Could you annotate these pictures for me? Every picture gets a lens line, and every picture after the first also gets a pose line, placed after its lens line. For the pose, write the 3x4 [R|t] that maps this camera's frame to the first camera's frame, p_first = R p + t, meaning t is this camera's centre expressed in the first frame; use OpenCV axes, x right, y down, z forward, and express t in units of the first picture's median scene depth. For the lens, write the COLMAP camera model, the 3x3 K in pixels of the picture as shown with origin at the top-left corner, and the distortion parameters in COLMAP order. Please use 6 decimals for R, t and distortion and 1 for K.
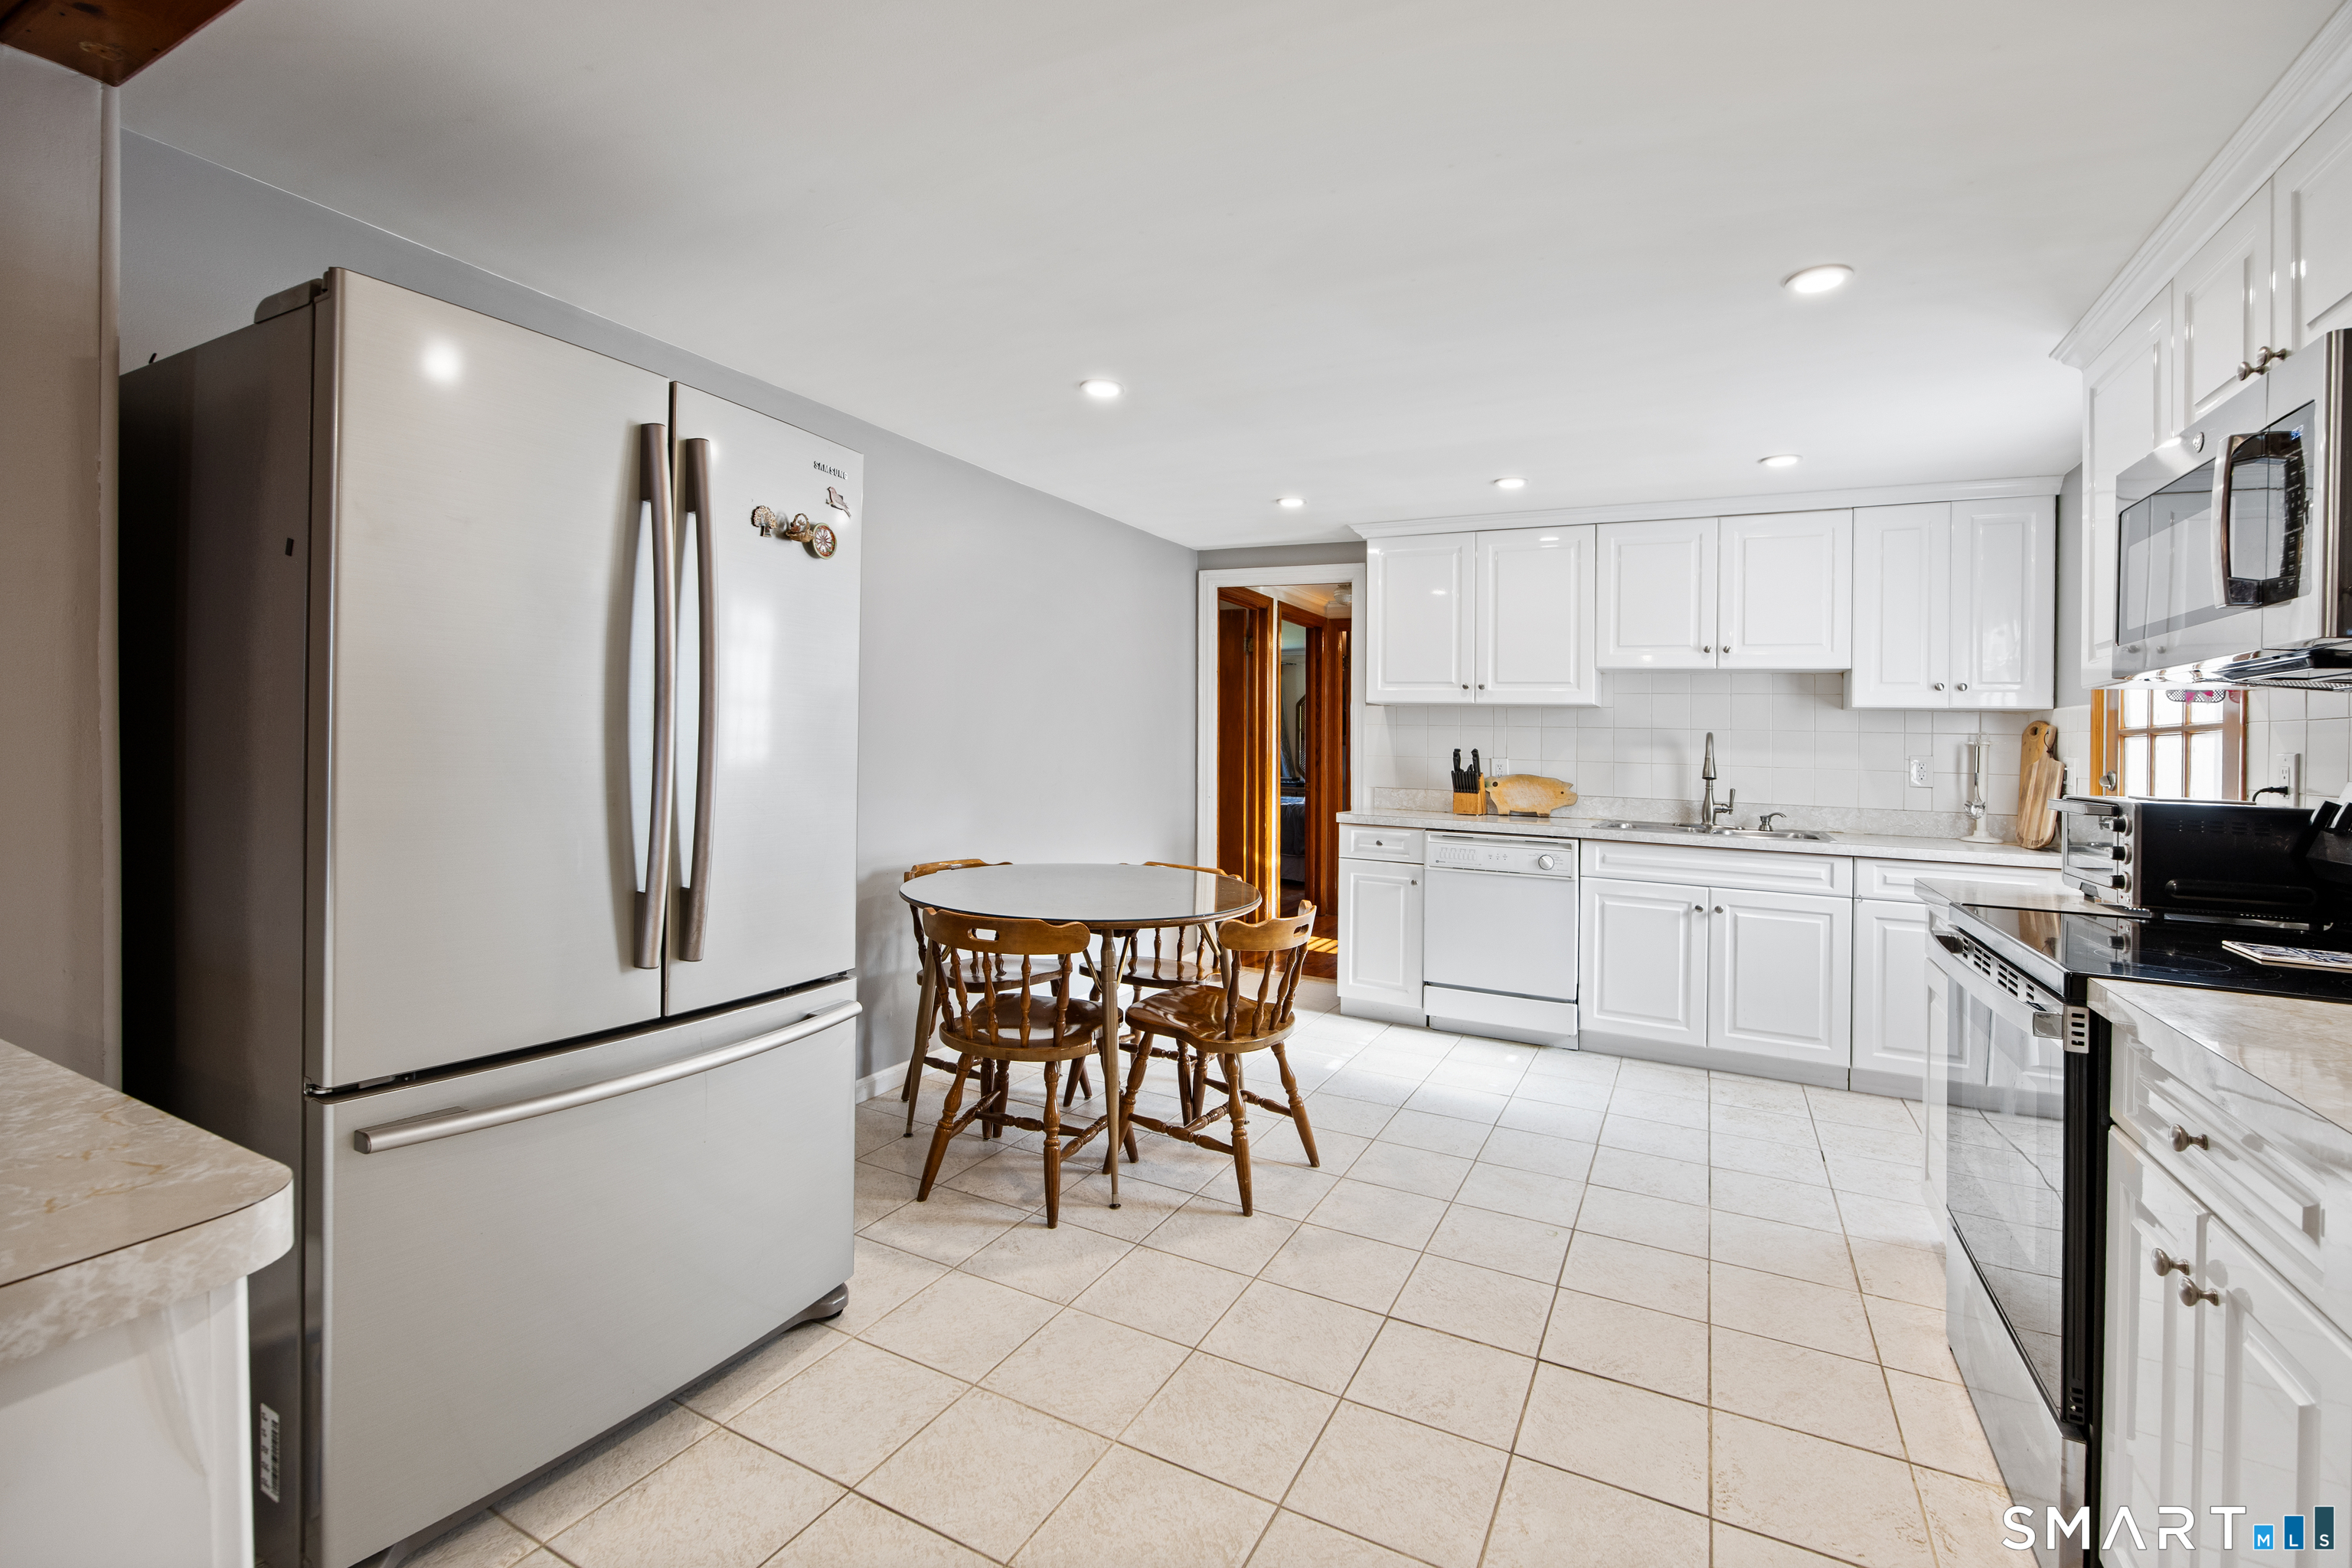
lens RADIAL K [[1031.8, 0, 1185.3], [0, 1031.8, 670.2], [0, 0, 1]] dist [-0.021278, 0.000786]
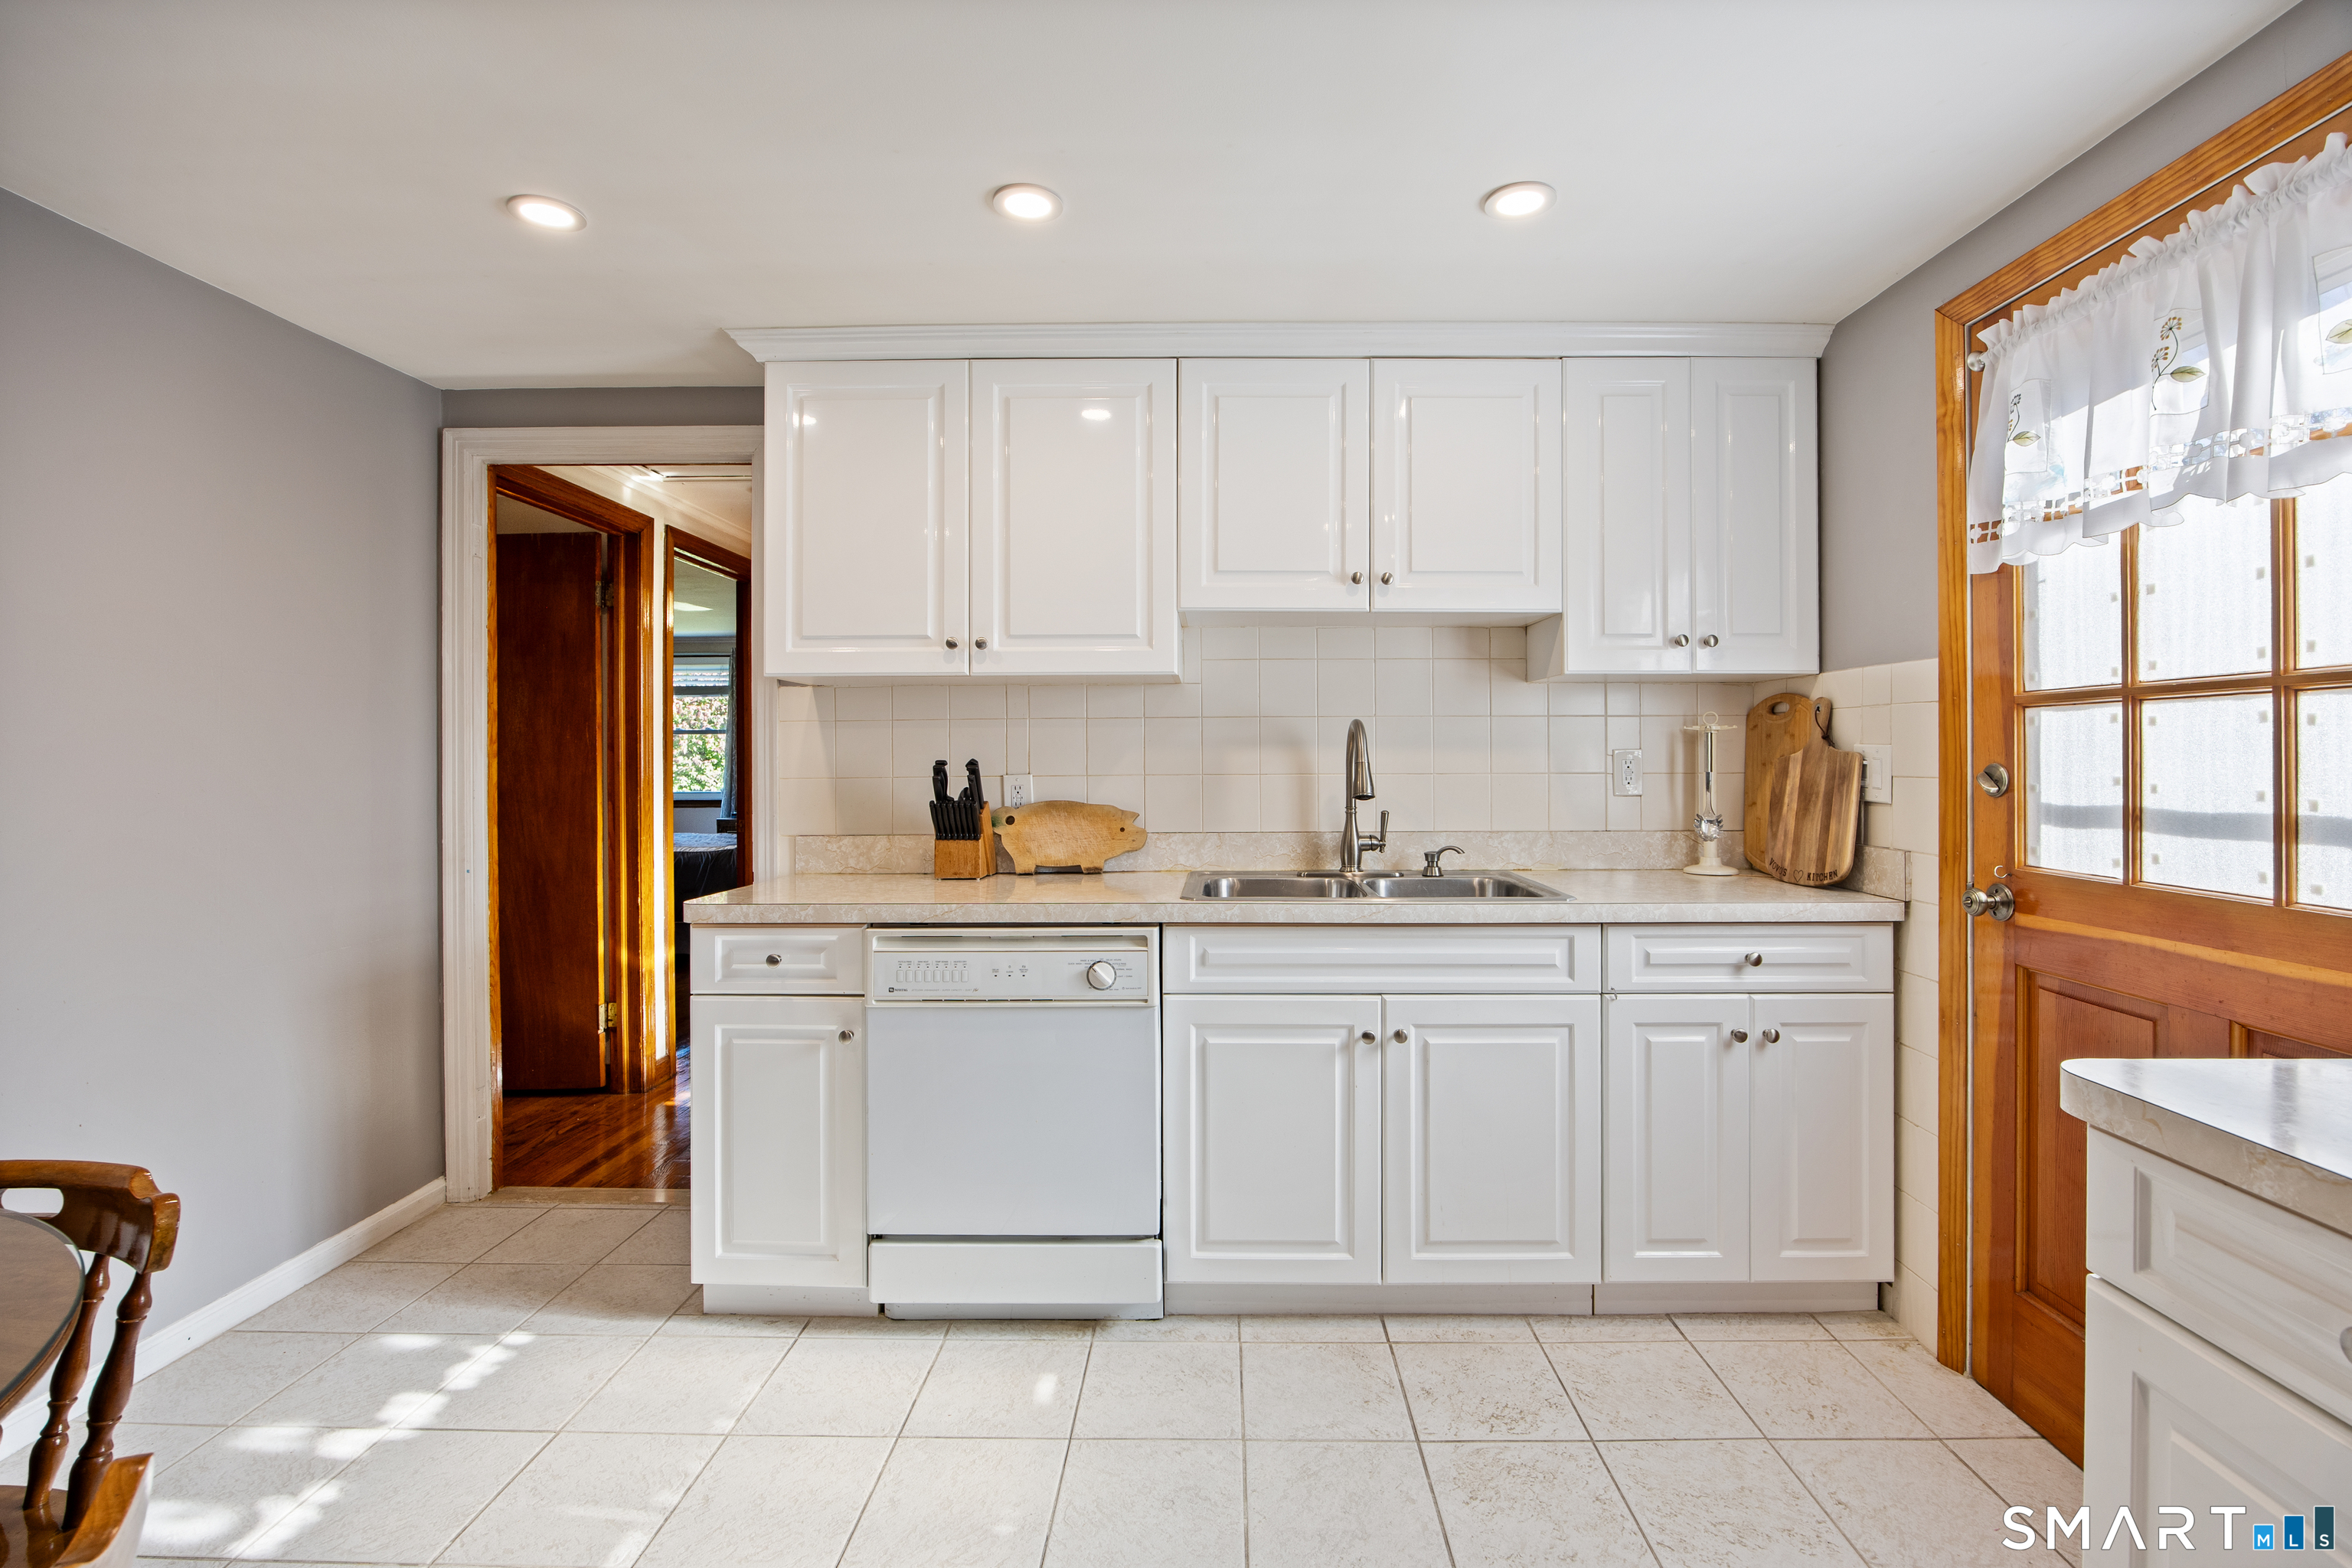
lens RADIAL K [[1031.8, 0, 1185.1], [0, 1031.8, 766.1], [0, 0, 1]] dist [-0.021278, 0.000786]
pose [[0.905956, -0.035383, 0.421891, 0.165265], [0.000794, 0.996642, 0.081882, 0.038133], [-0.423372, -0.073847, 0.902941, 0.495063]]
